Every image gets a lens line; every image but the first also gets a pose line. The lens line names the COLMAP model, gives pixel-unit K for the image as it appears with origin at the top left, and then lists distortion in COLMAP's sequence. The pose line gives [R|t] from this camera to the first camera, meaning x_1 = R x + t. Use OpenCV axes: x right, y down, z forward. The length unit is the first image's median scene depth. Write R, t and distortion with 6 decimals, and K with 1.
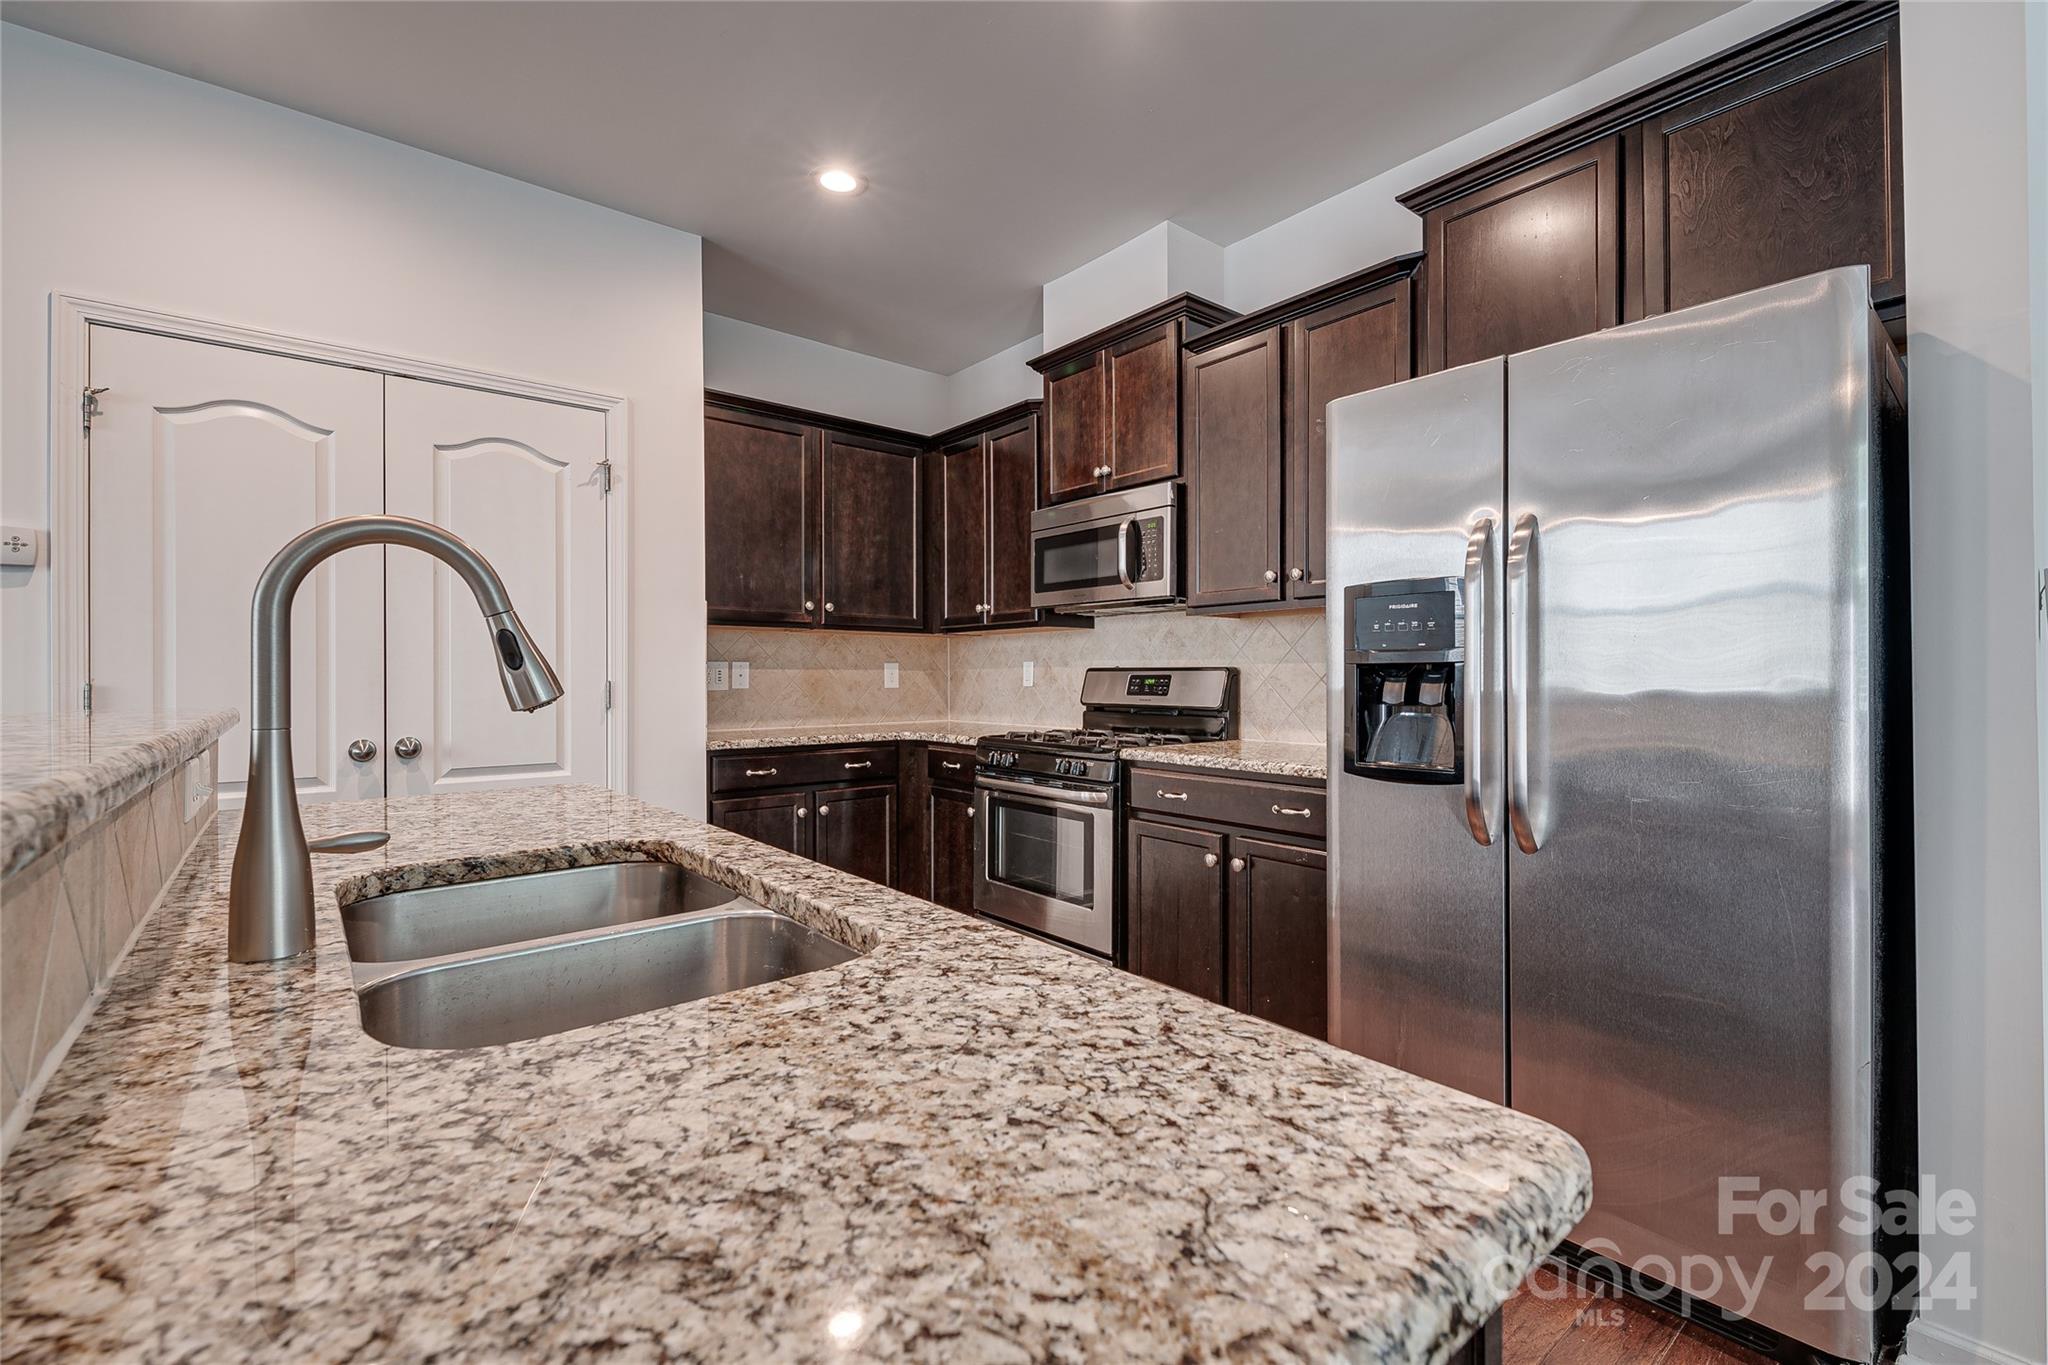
lens RADIAL K [[894.2, 0, 1024.0], [0, 894.2, 682.5], [0, 0, 1]] dist [0.001563, -0.000472]
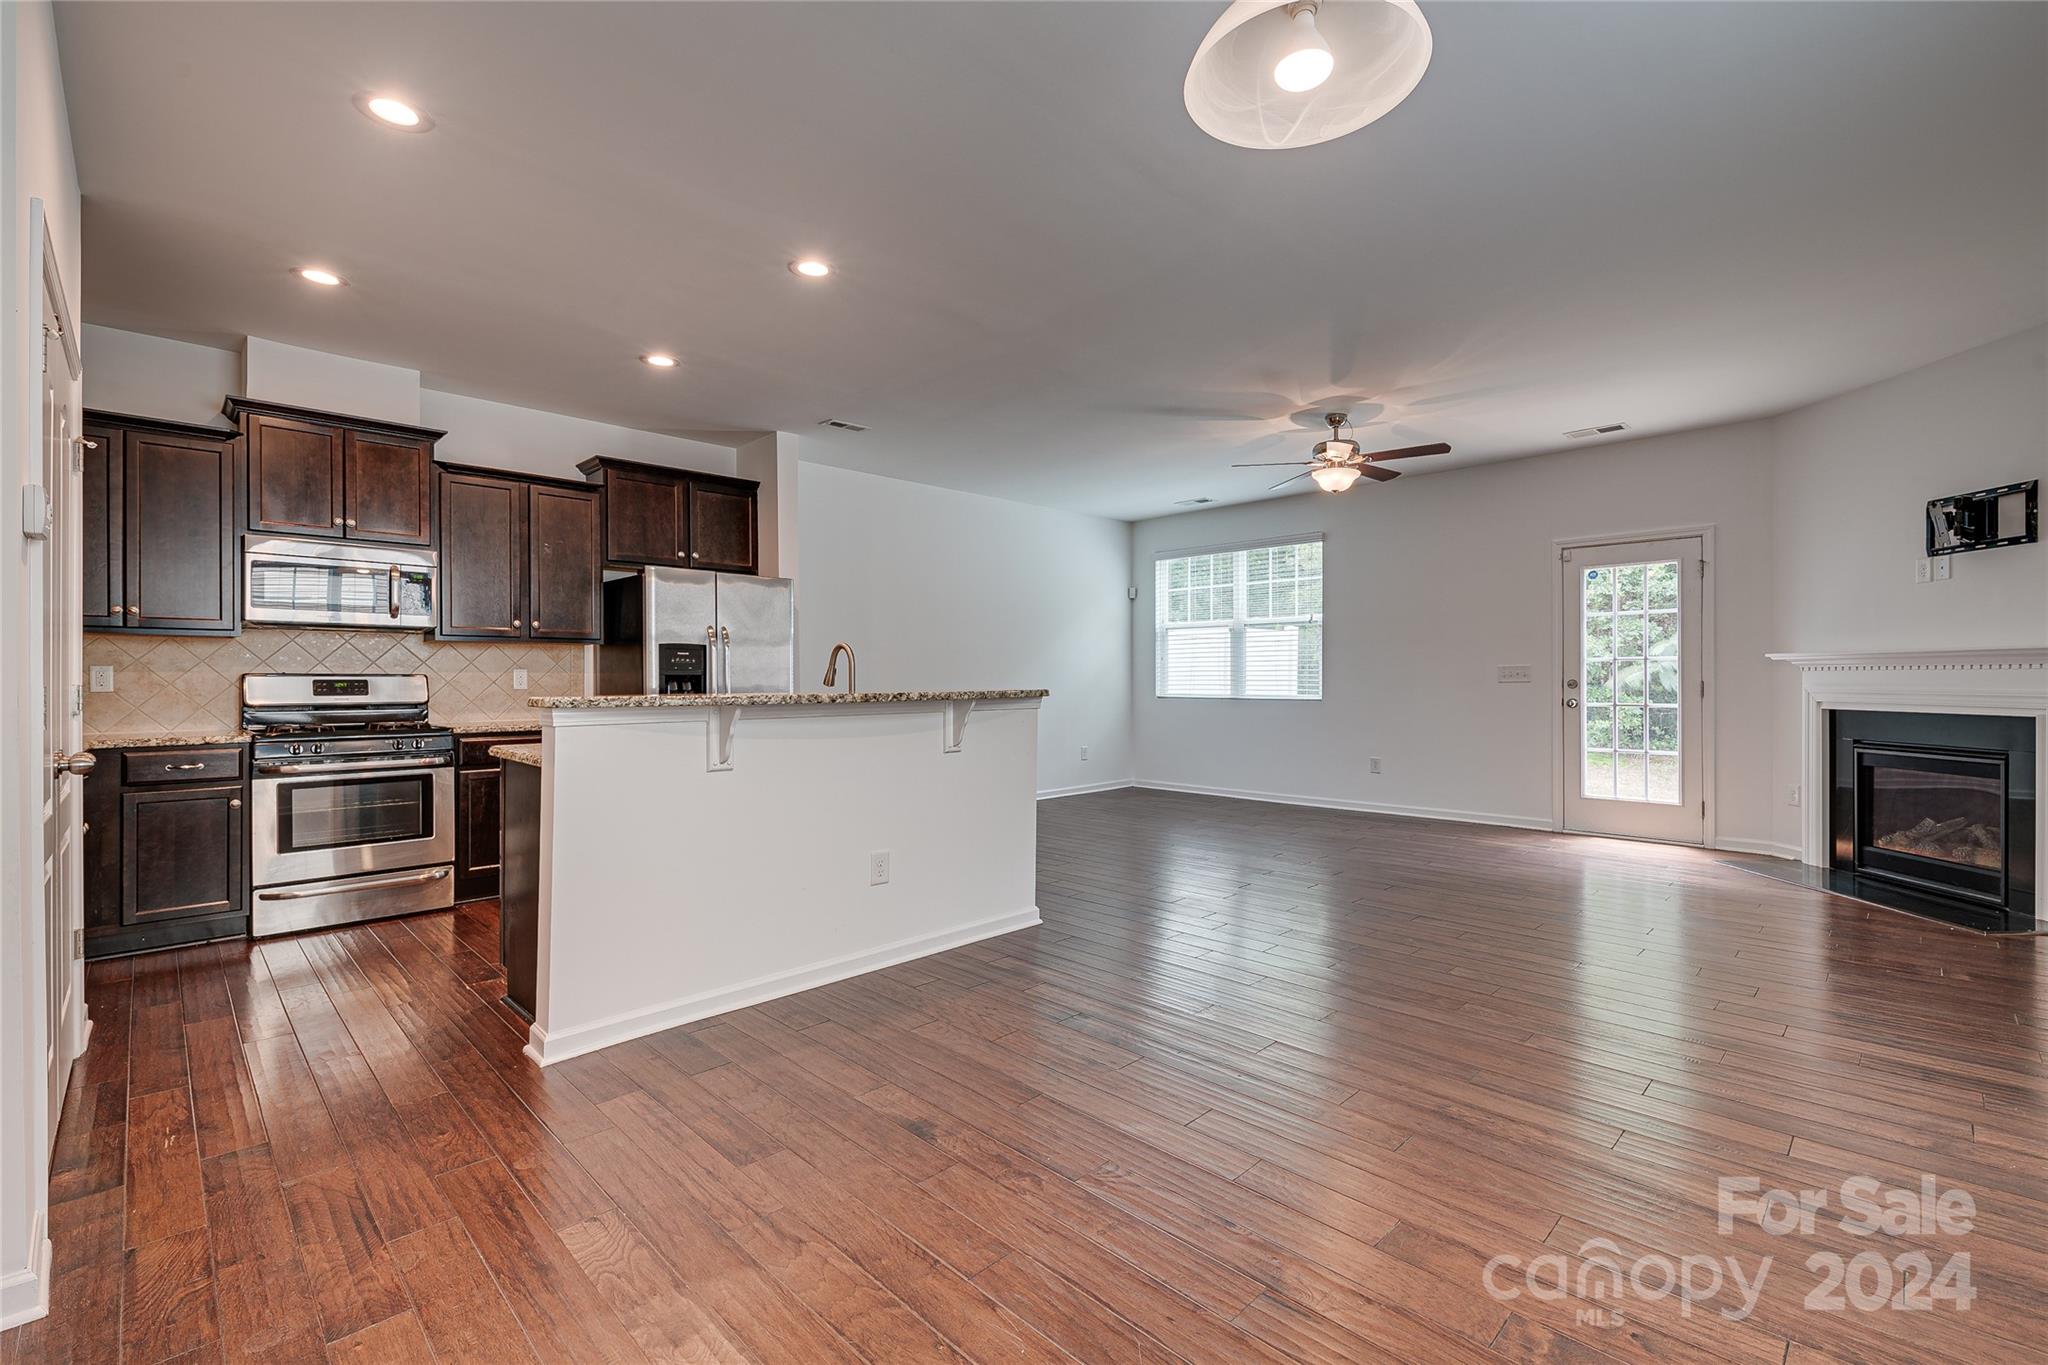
lens RADIAL K [[894.2, 0, 1024.0], [0, 894.2, 682.5], [0, 0, 1]] dist [0.001563, -0.000472]
pose [[-0.101783, -0.002717, 0.994803, -1.263417], [0.012015, 0.999920, 0.003961, 0.001354], [-0.994734, 0.012356, -0.101742, 0.148932]]
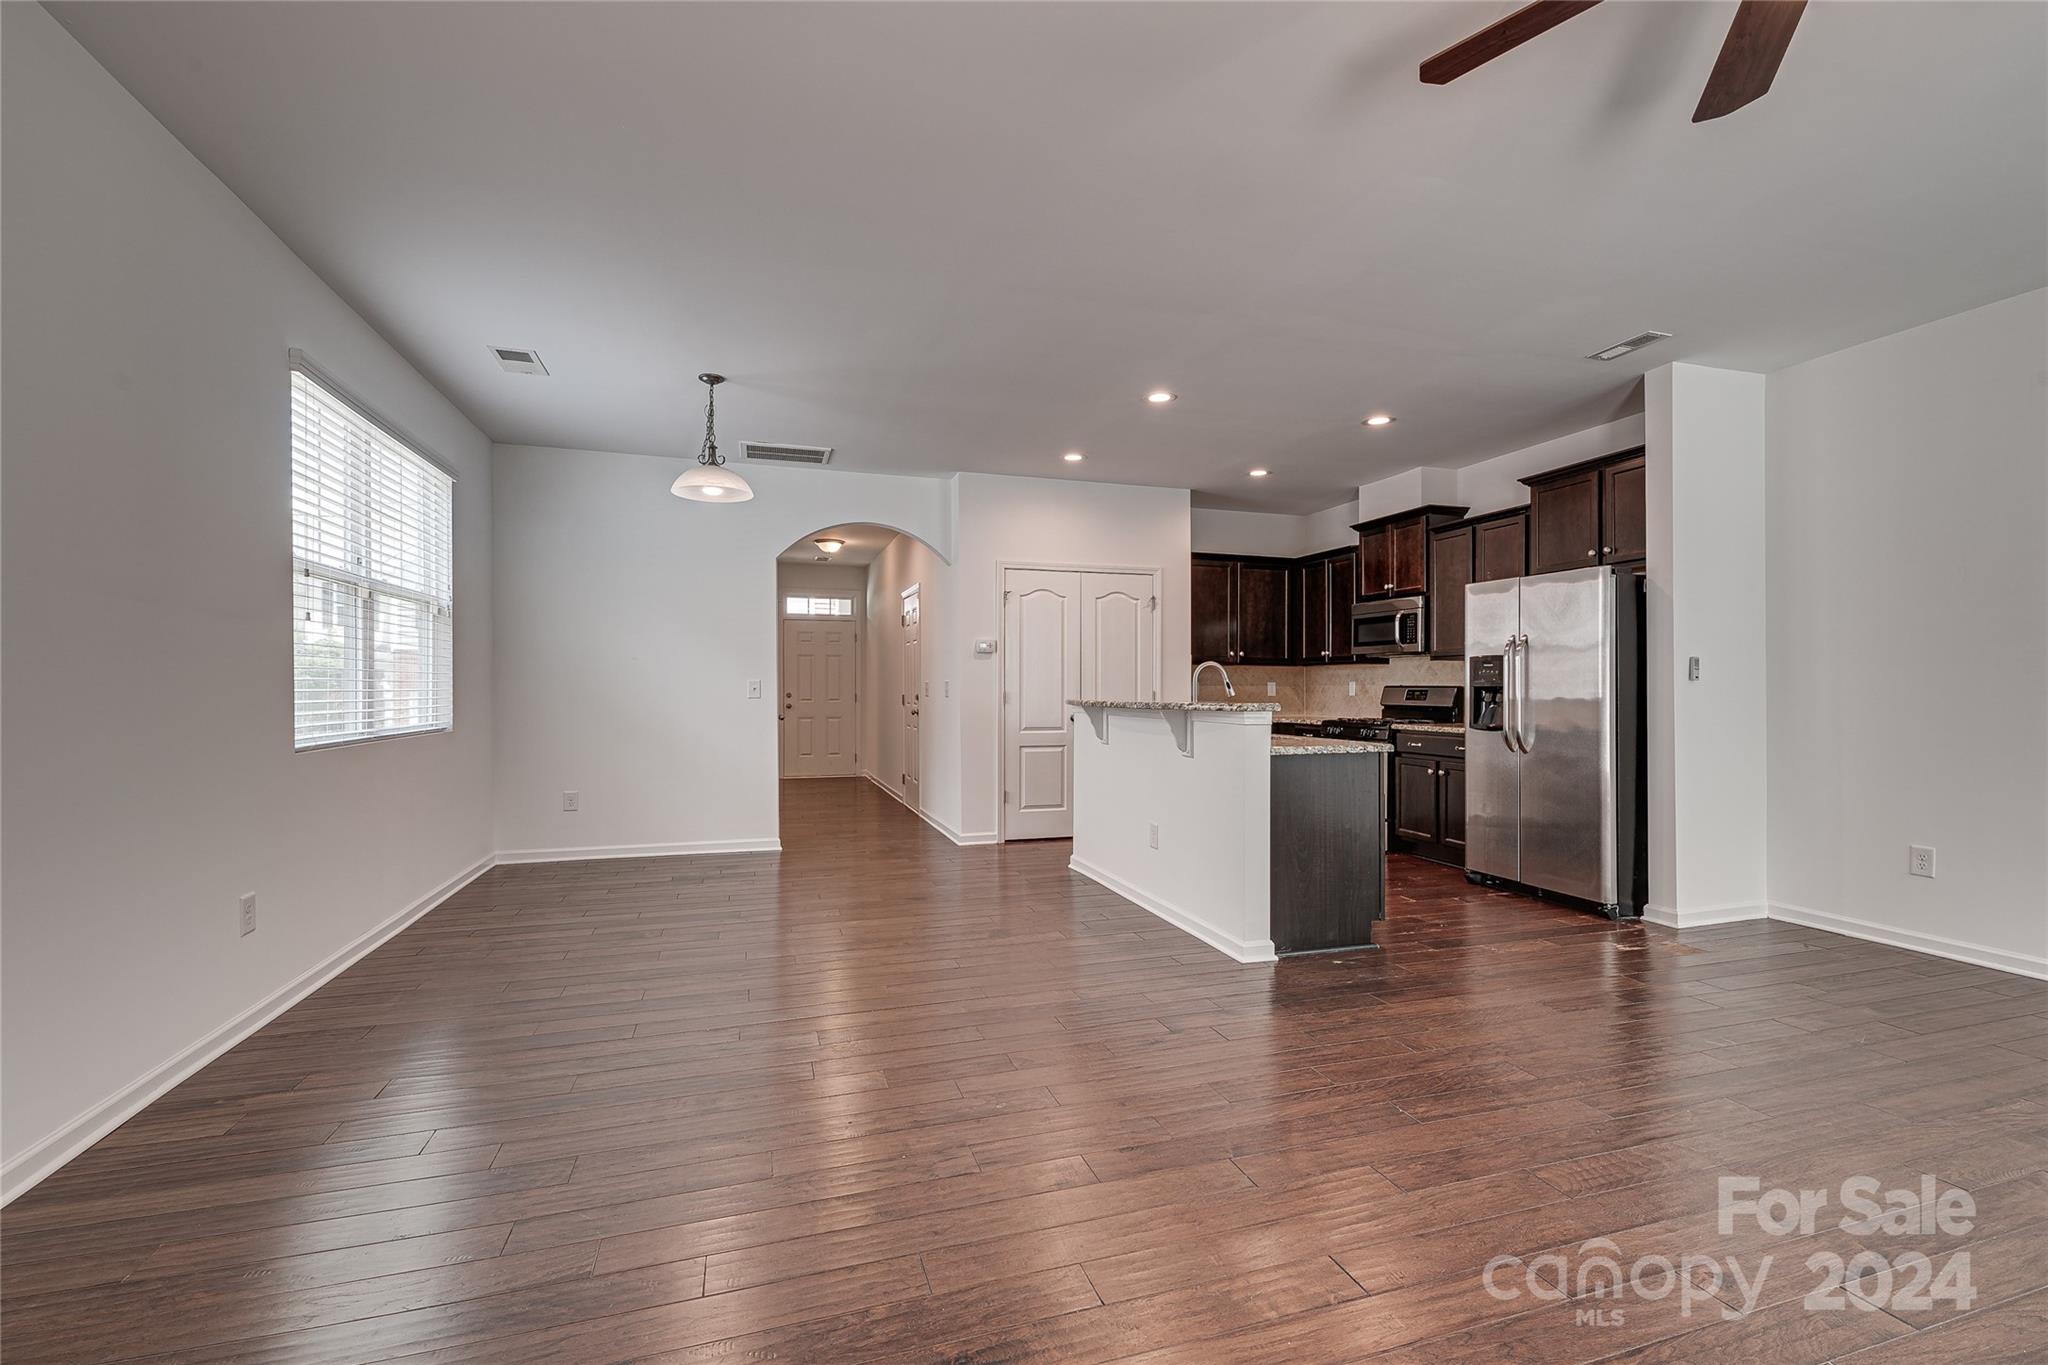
lens RADIAL K [[894.2, 0, 1024.0], [0, 894.2, 682.5], [0, 0, 1]] dist [0.001563, -0.000472]
pose [[0.930877, 0.002165, -0.365327, 0.056282], [-0.007080, 0.999902, -0.012114, 0.005244], [0.365264, 0.013863, 0.930801, -1.080045]]
